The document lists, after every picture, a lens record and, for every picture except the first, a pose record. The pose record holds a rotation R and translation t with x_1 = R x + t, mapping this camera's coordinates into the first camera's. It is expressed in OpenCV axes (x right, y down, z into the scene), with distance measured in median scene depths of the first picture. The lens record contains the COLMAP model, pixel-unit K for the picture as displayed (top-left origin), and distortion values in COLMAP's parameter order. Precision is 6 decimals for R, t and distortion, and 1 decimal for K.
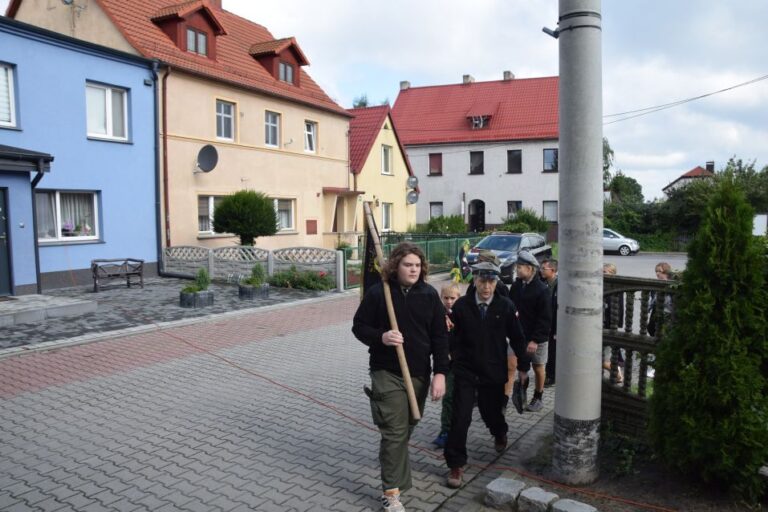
lens RADIAL K [[605.1, 0, 386.9], [0, 605.1, 272.0], [0, 0, 1]] dist [-0.160506, 0.124760]
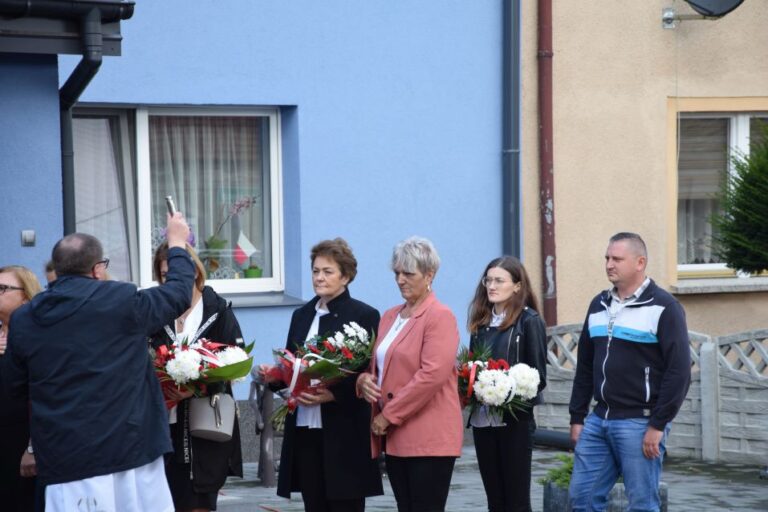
lens RADIAL K [[3375.3, 0, 385.6], [0, 3375.3, 269.3], [0, 0, 1]] dist [1.816272, -1.504858]
pose [[0.905531, 0.001289, -0.424277, 0.192761], [-0.030929, 0.997535, -0.062980, 0.027883], [0.423150, 0.070153, 0.903339, -0.351488]]
